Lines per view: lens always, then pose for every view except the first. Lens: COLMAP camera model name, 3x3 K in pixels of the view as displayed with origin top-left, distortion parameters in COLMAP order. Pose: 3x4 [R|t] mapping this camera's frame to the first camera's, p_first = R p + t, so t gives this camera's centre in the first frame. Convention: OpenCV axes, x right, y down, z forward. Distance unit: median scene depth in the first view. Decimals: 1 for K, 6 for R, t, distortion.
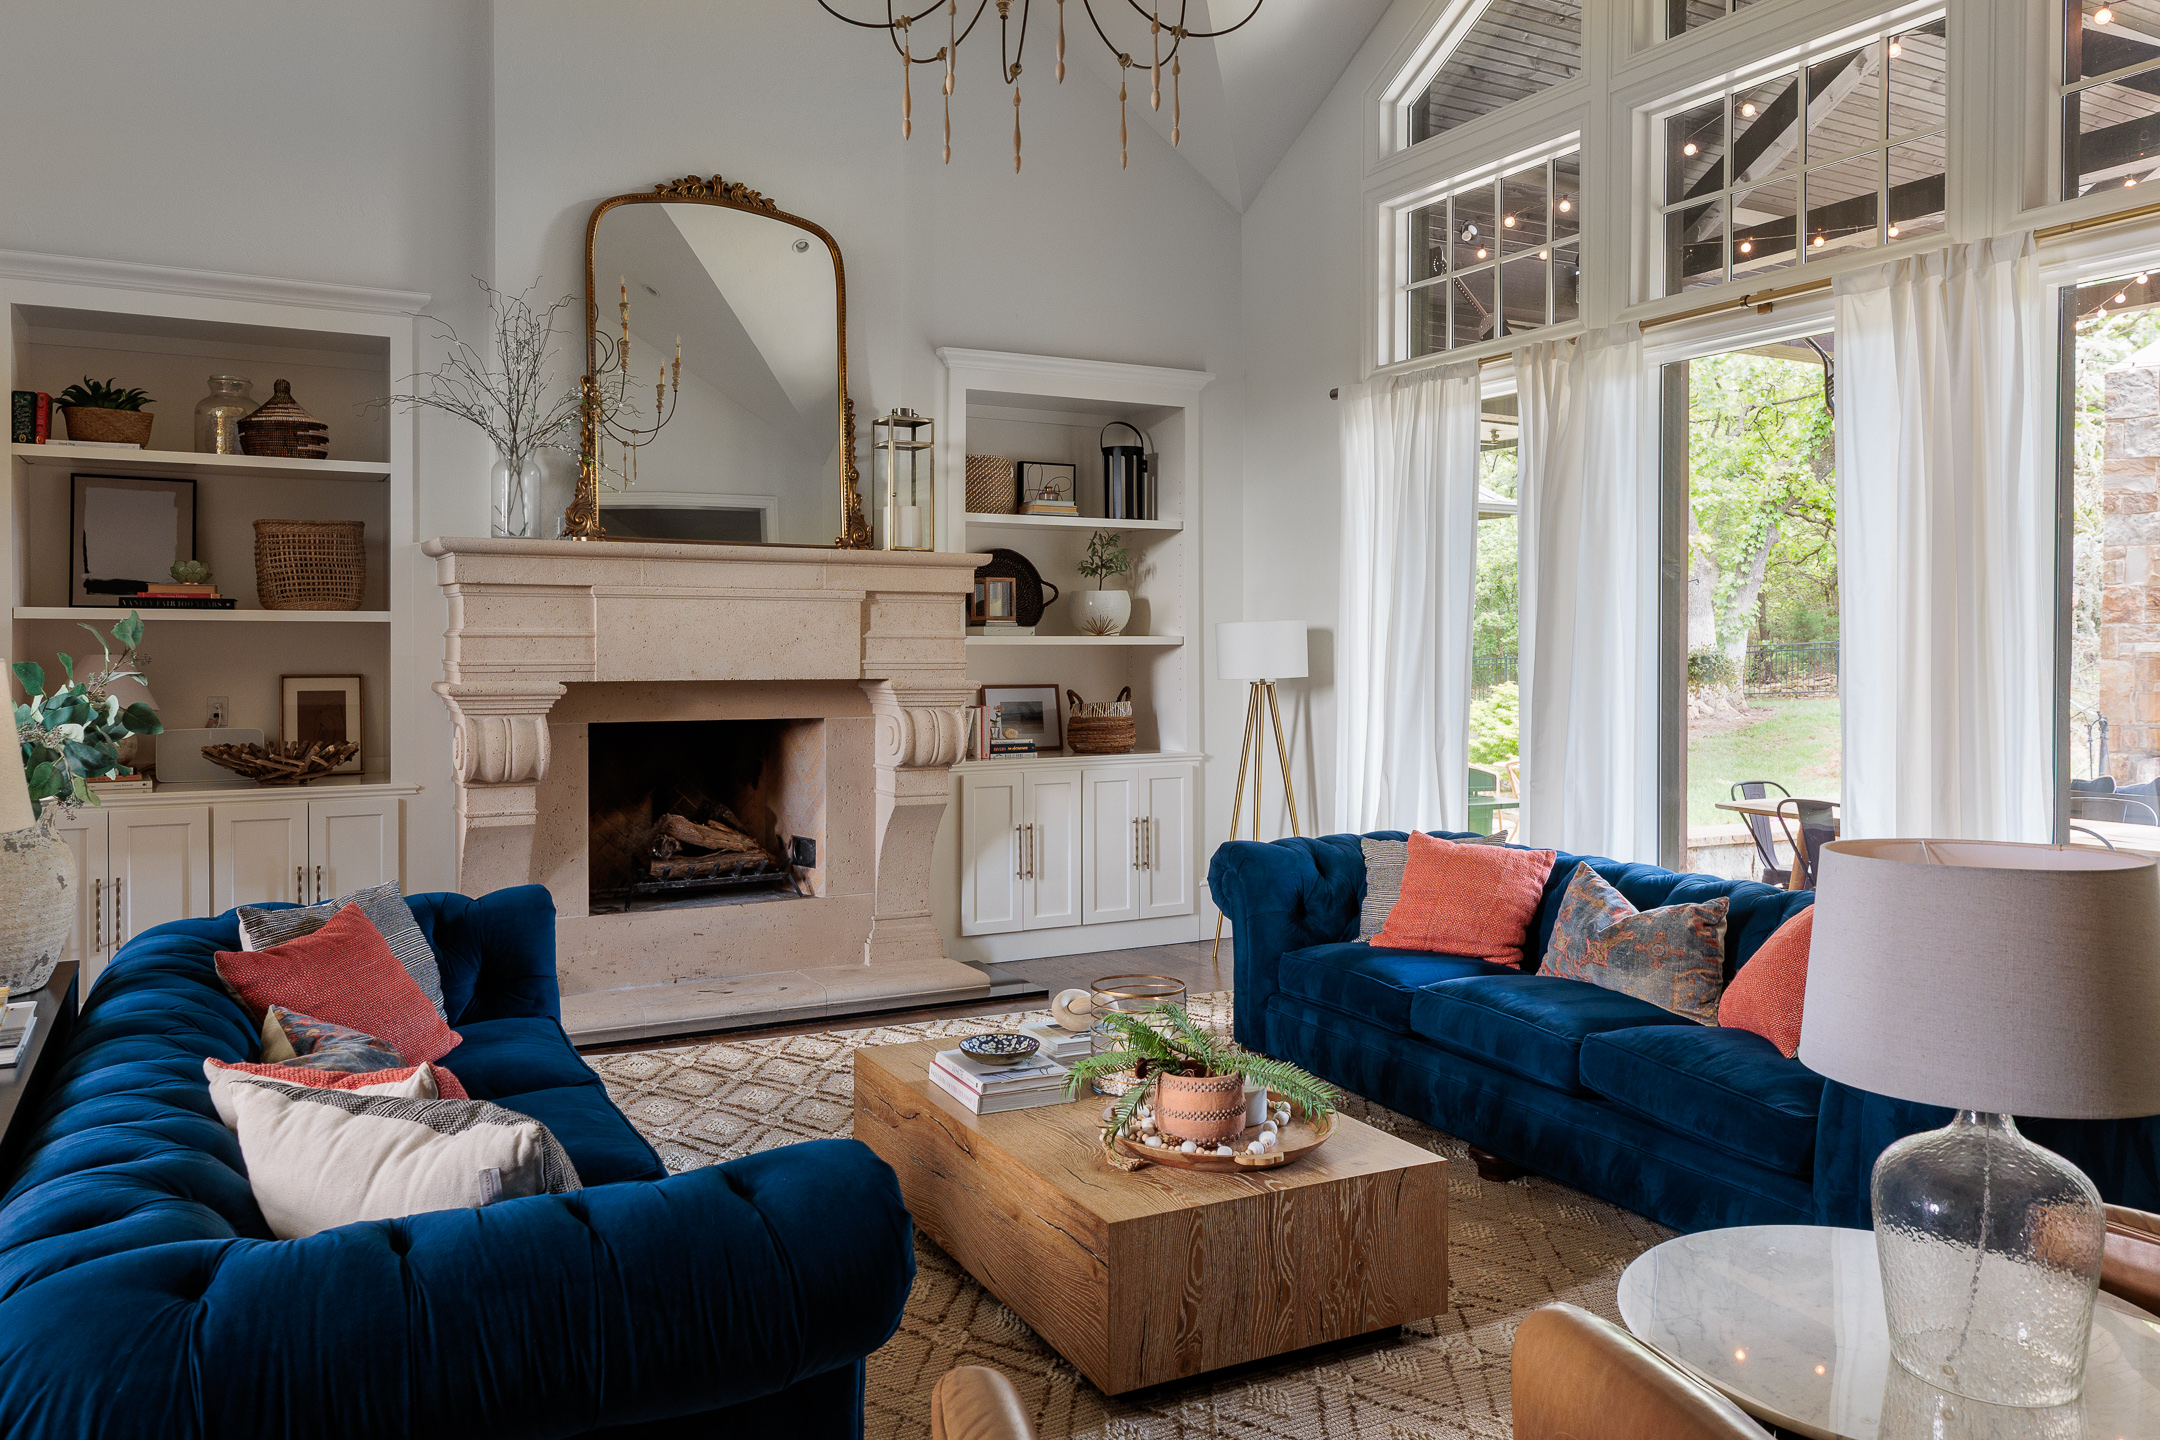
lens RADIAL K [[1533.7, 0, 1081.9], [0, 1533.7, 651.8], [0, 0, 1]] dist [0.010080, 0.003055]
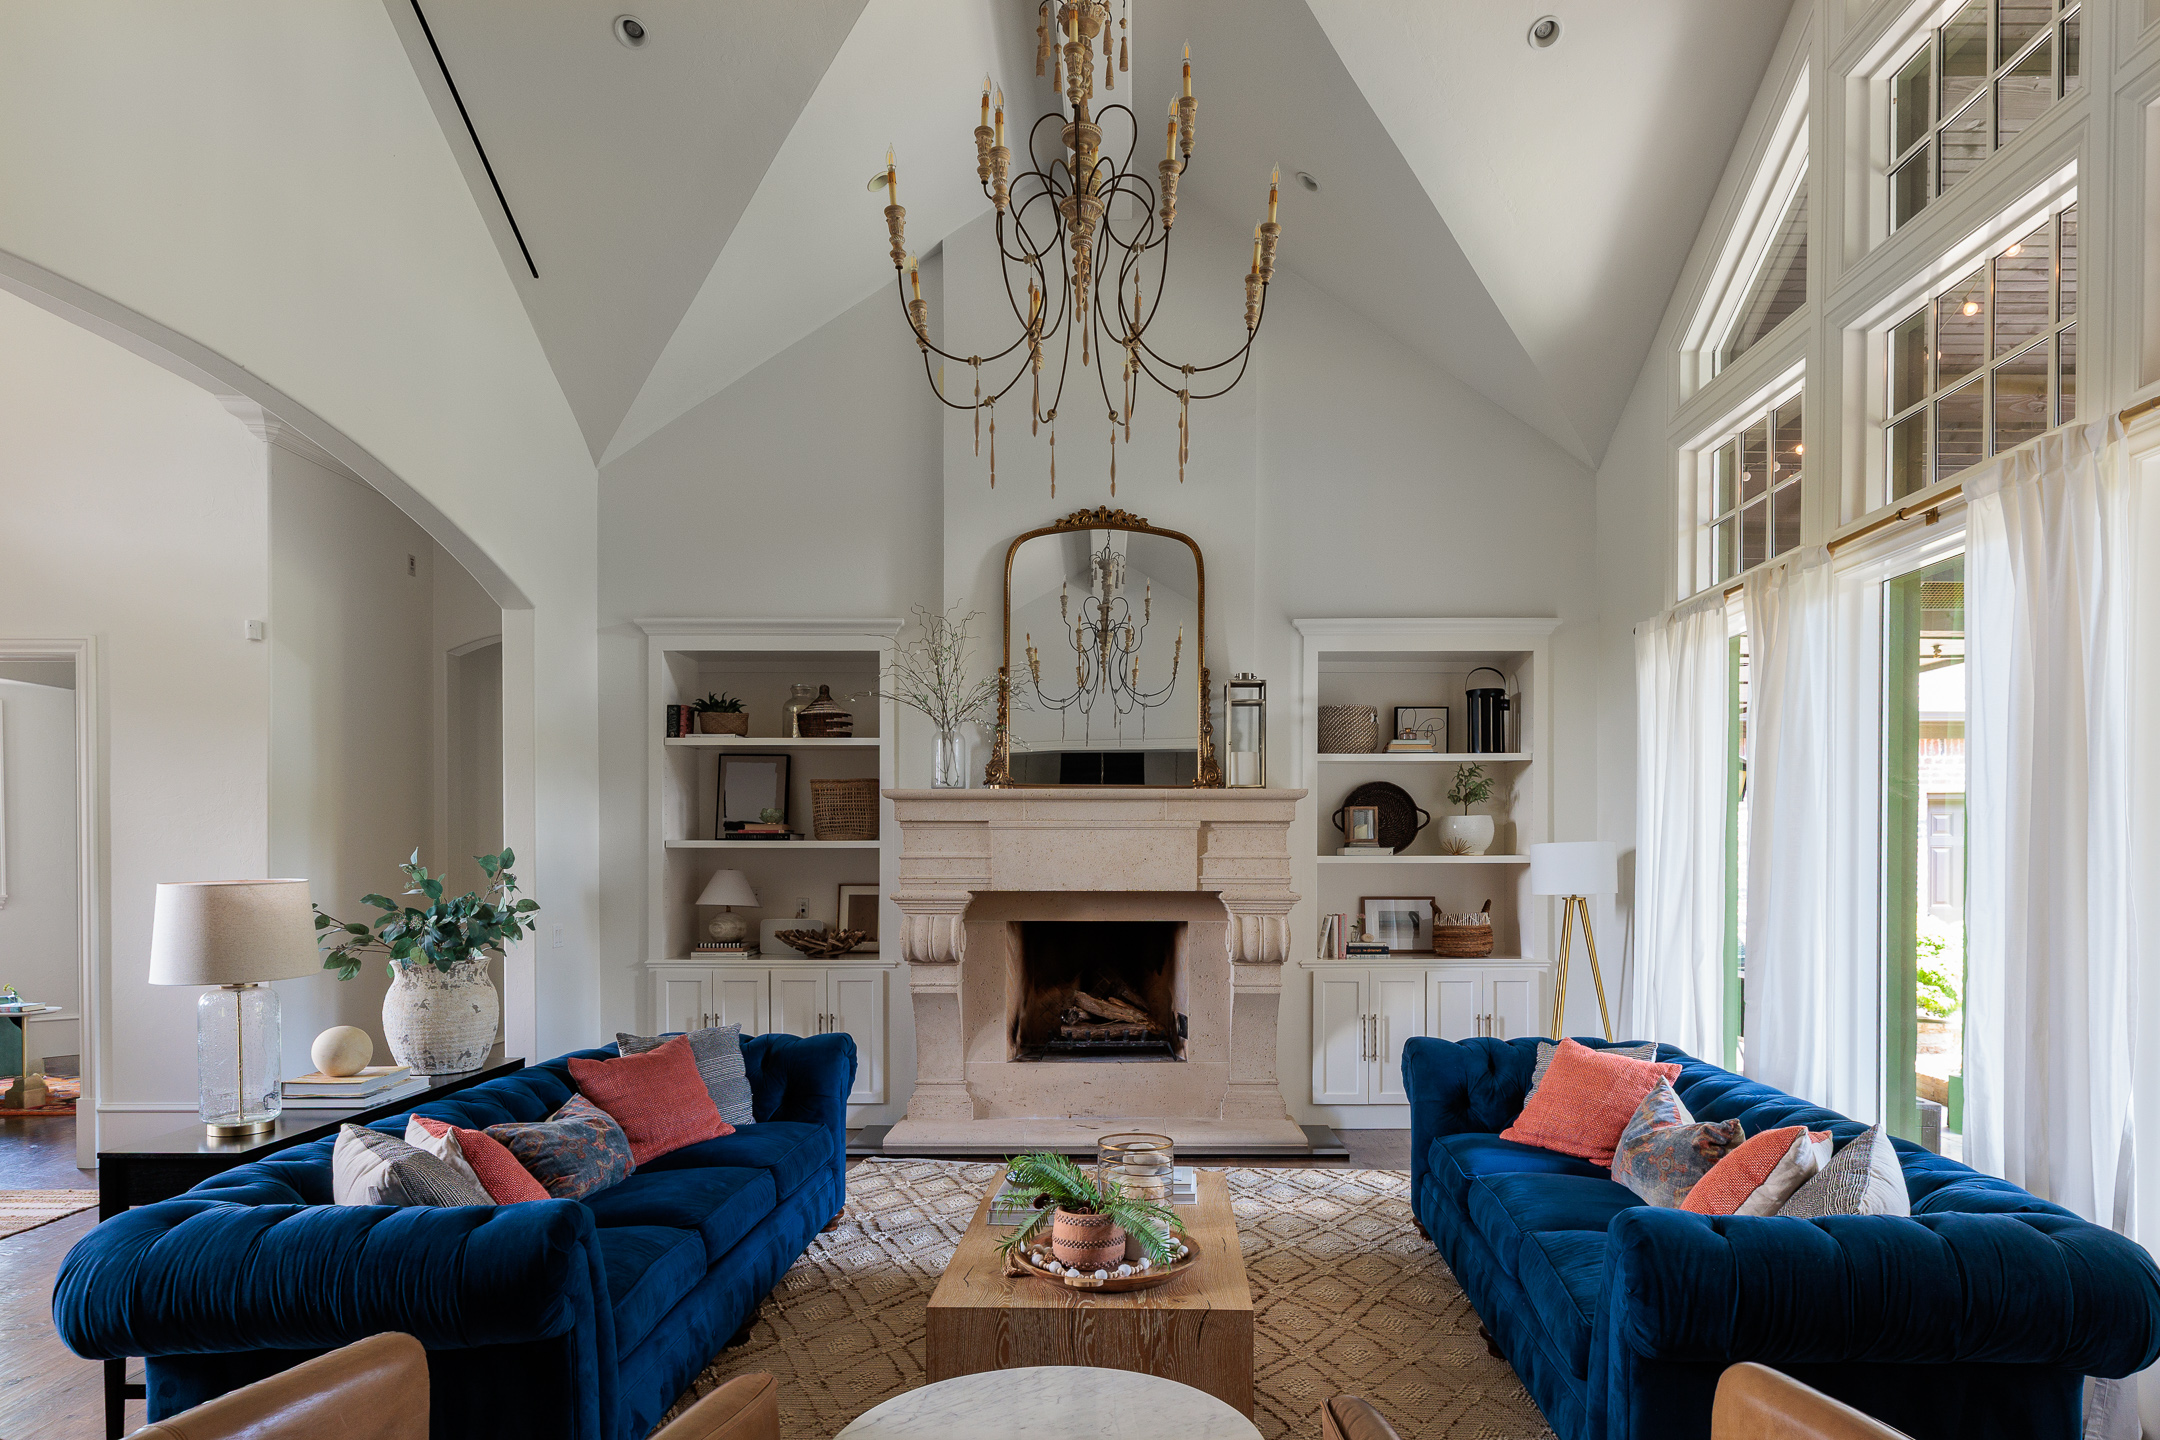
lens RADIAL K [[1288.1, 0, 1153.4], [0, 1288.1, 862.9], [0, 0, 1]] dist [0.001337, -0.000385]
pose [[0.884268, 0.001353, -0.466977, 0.331995], [-0.001115, 0.999999, 0.000787, -0.006436], [0.466978, -0.000176, 0.884269, 0.048866]]
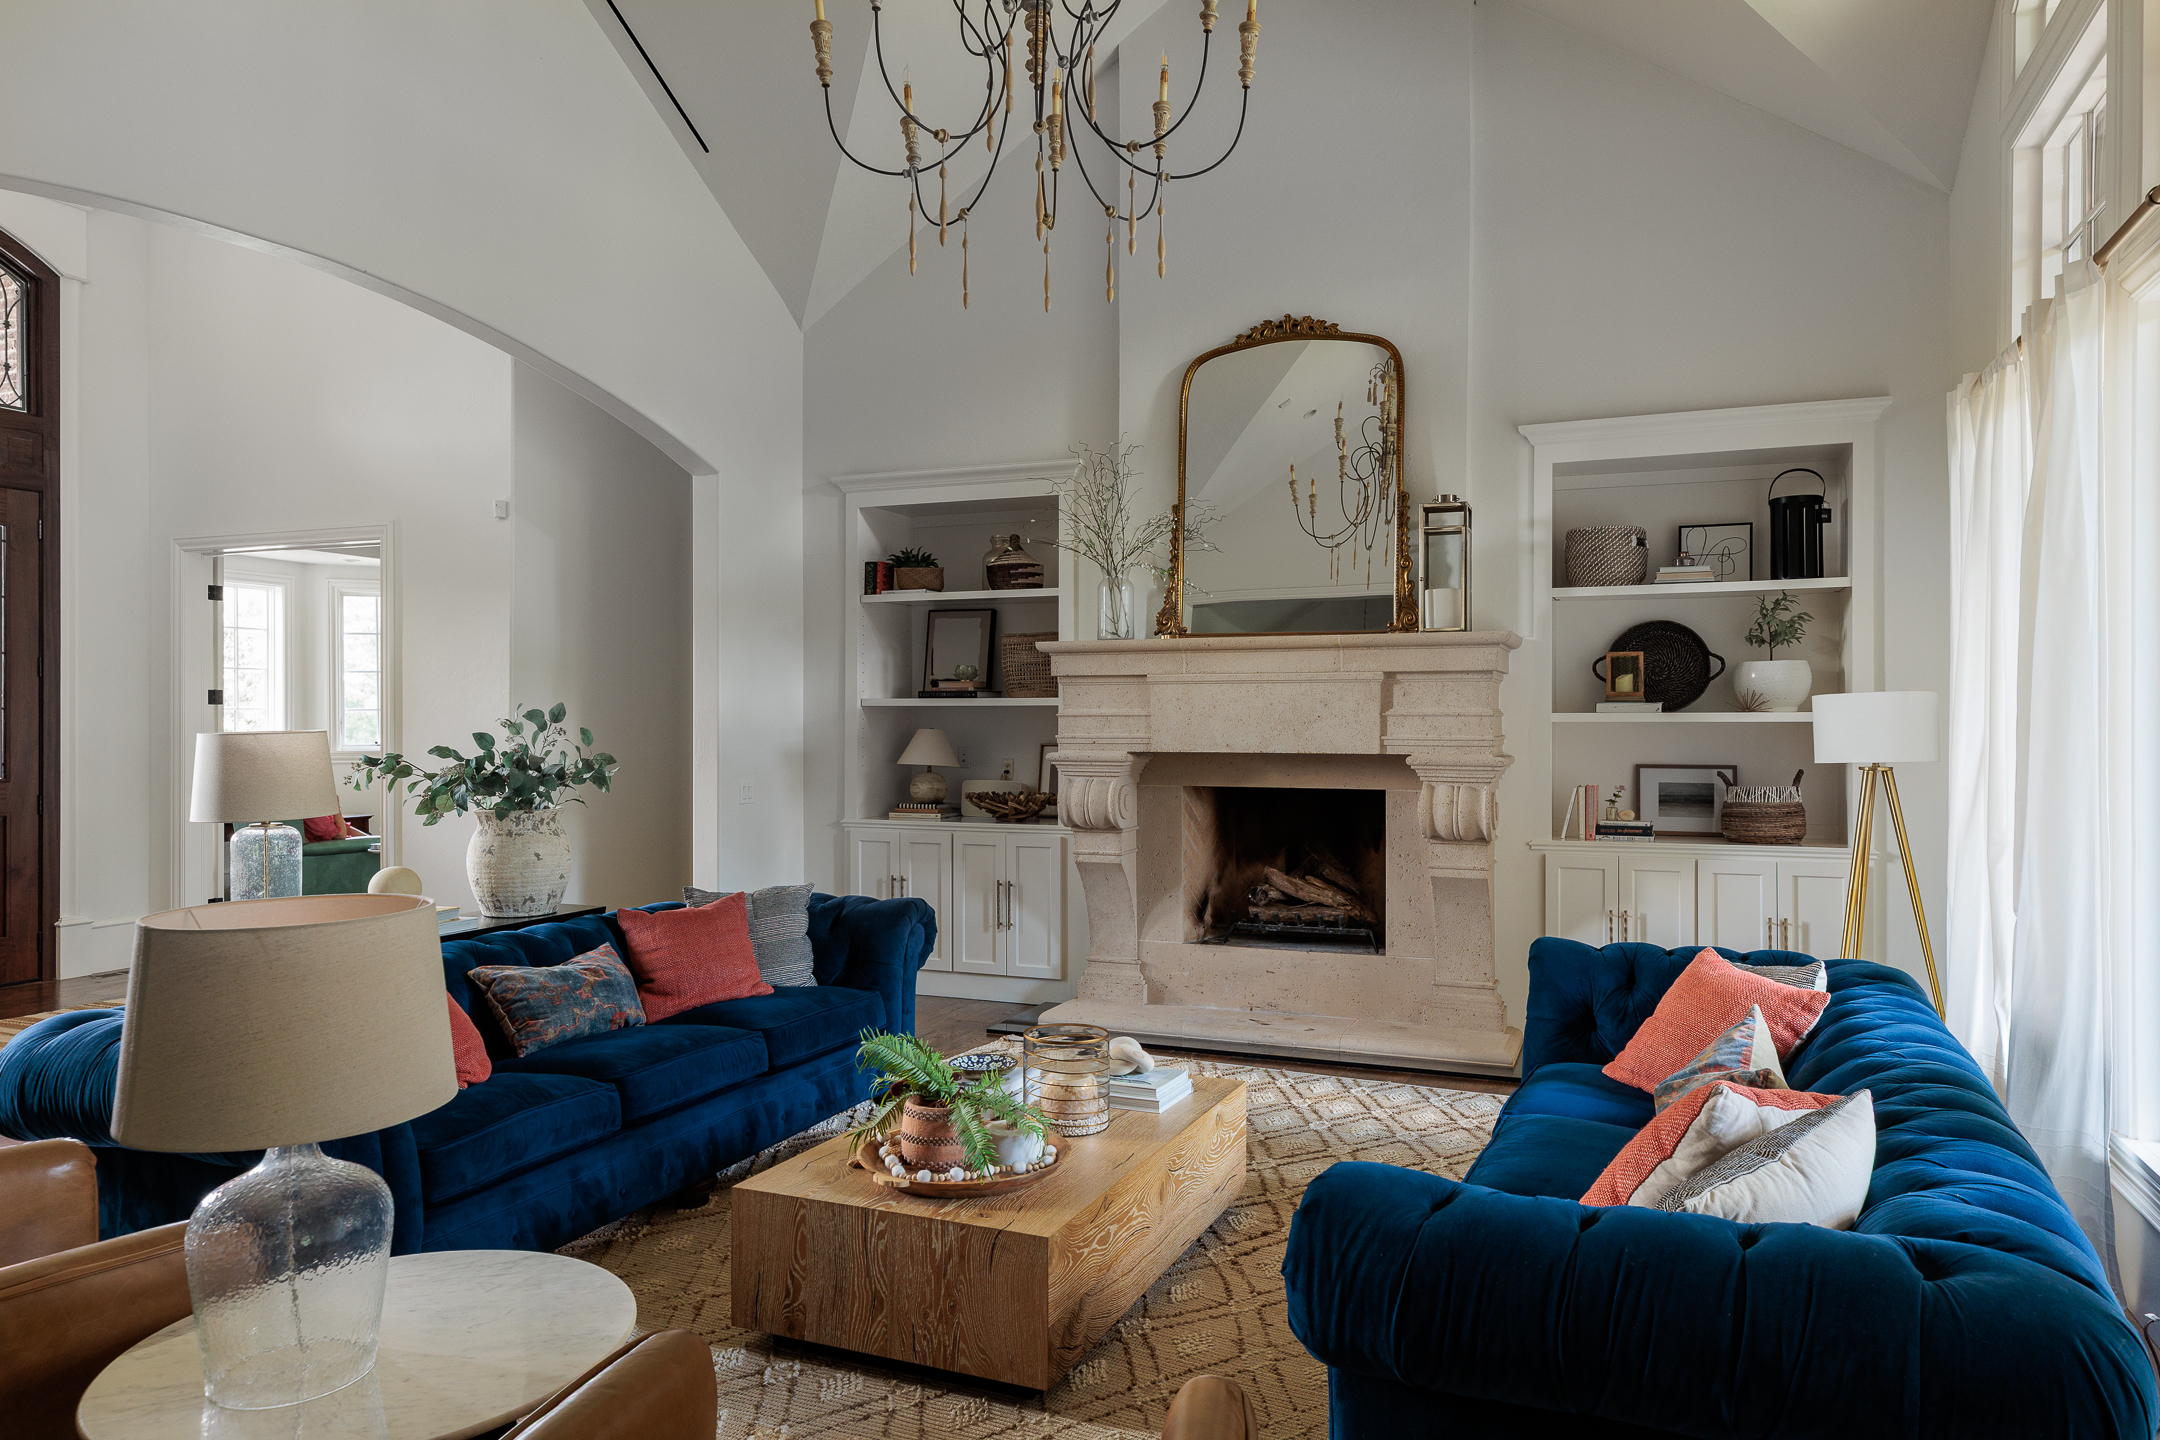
lens RADIAL K [[1411.6, 0, 1111.6], [0, 1411.6, 714.2], [0, 0, 1]] dist [0.010714, -0.000025]
pose [[0.645249, -0.005019, -0.763956, 0.510396], [-0.002724, 0.999957, -0.008870, -0.000866], [0.763967, 0.007805, 0.645208, 0.229311]]
